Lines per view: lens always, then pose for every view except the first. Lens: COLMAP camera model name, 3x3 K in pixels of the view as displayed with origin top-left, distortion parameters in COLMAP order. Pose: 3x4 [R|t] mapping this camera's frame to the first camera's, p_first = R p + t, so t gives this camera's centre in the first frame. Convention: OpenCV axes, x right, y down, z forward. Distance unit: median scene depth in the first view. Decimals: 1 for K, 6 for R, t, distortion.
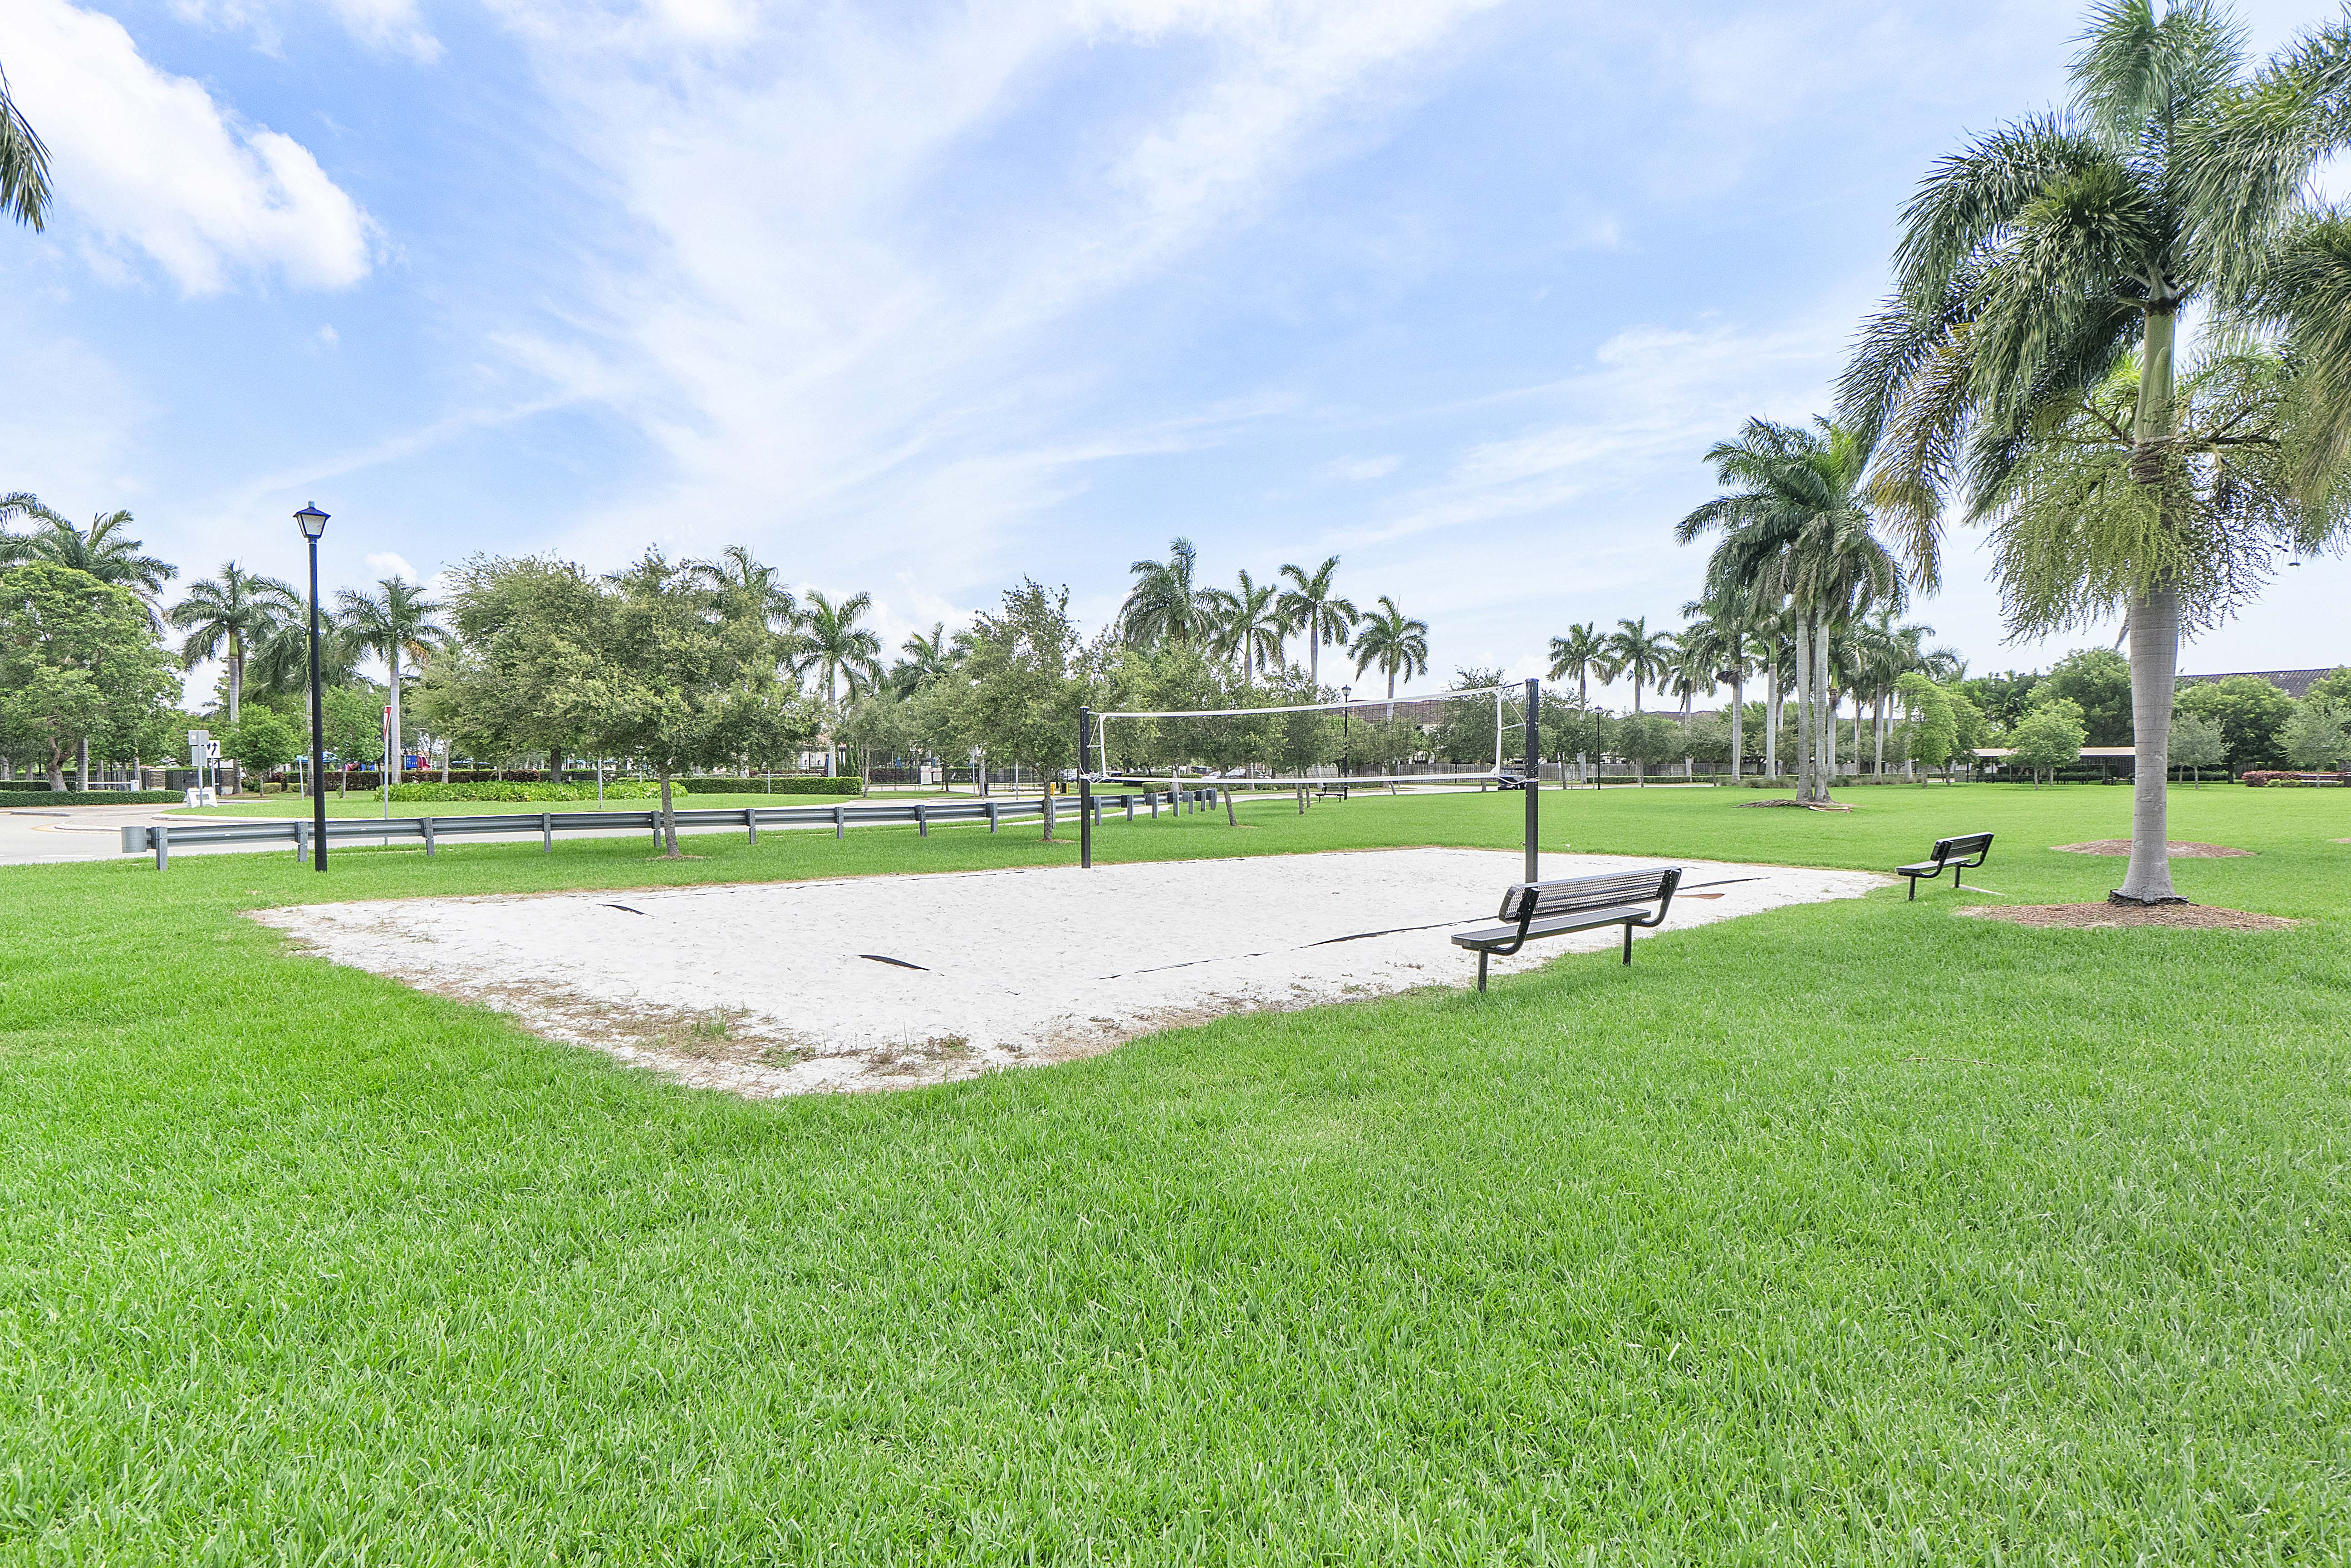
lens RADIAL K [[1220.6, 0, 1175.5], [0, 1220.6, 784.0], [0, 0, 1]] dist [0.000738, 0.000104]
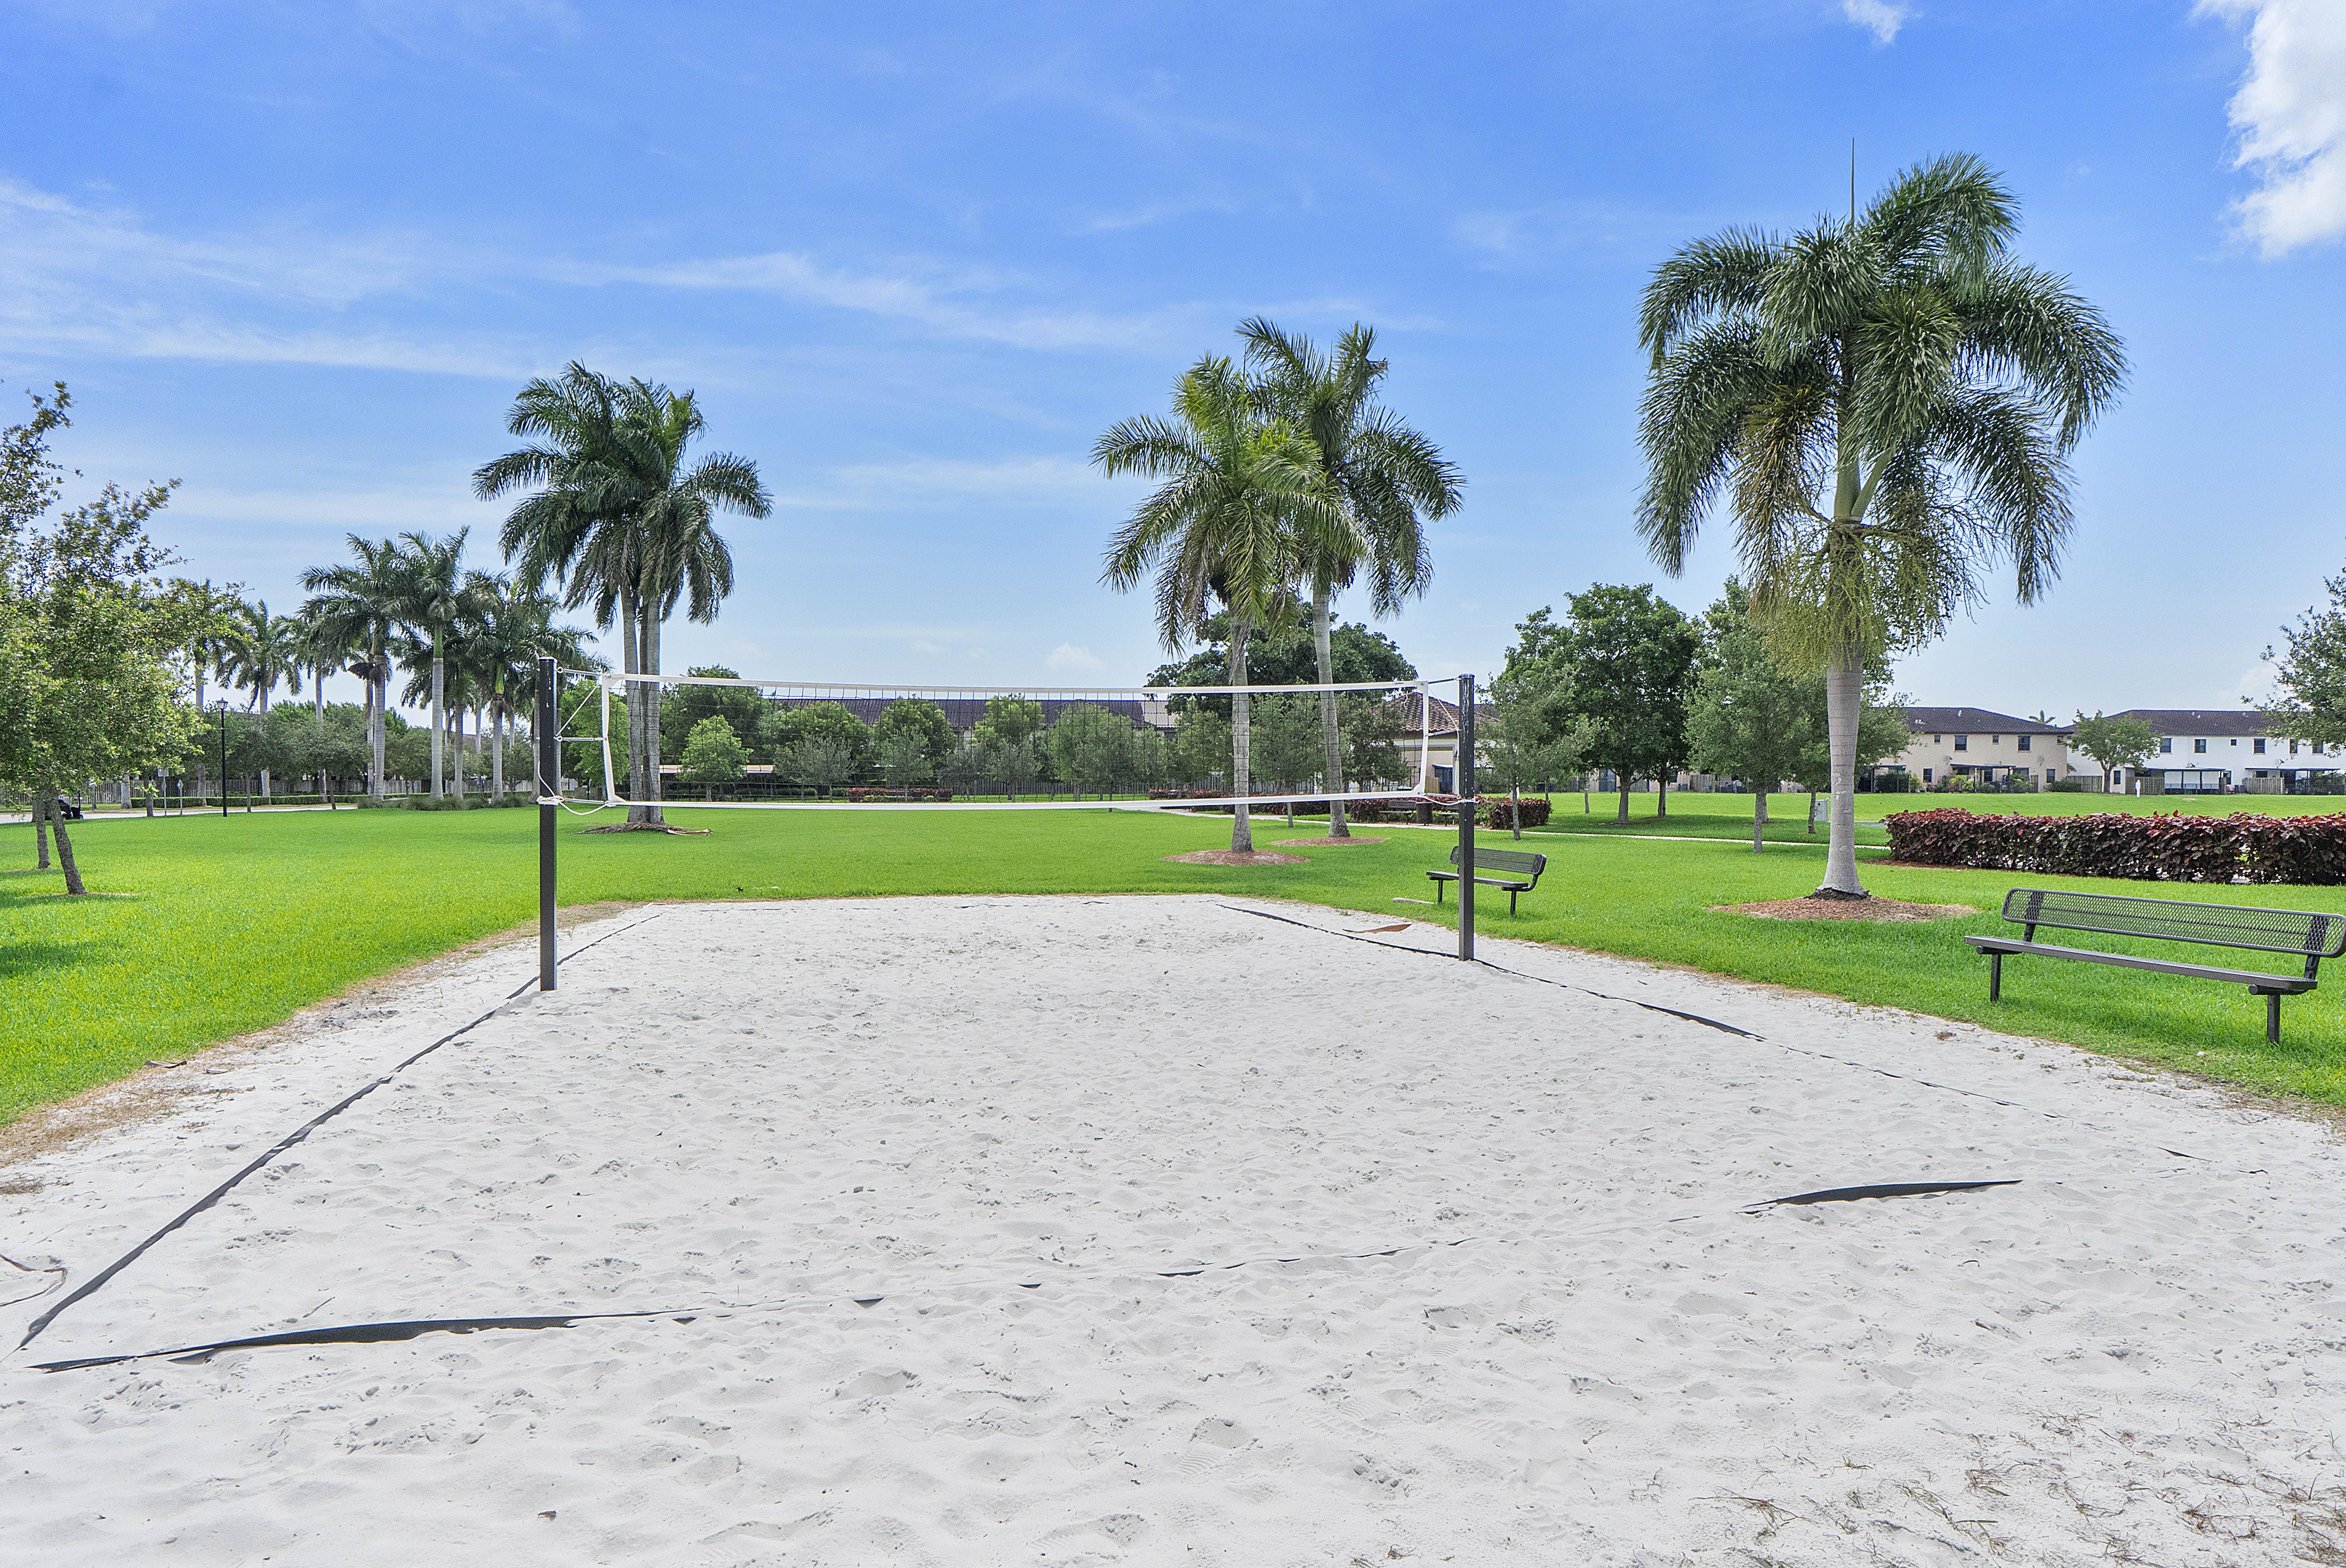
lens RADIAL K [[1425.1, 0, 1173.0], [0, 1425.1, 784.0], [0, 0, 1]] dist [0.001071, 0.000262]
pose [[0.502444, 0.000925, 0.864609, -0.151360], [0.011265, 0.999908, -0.007616, -0.002286], [-0.864537, 0.013567, 0.502387, 0.167607]]
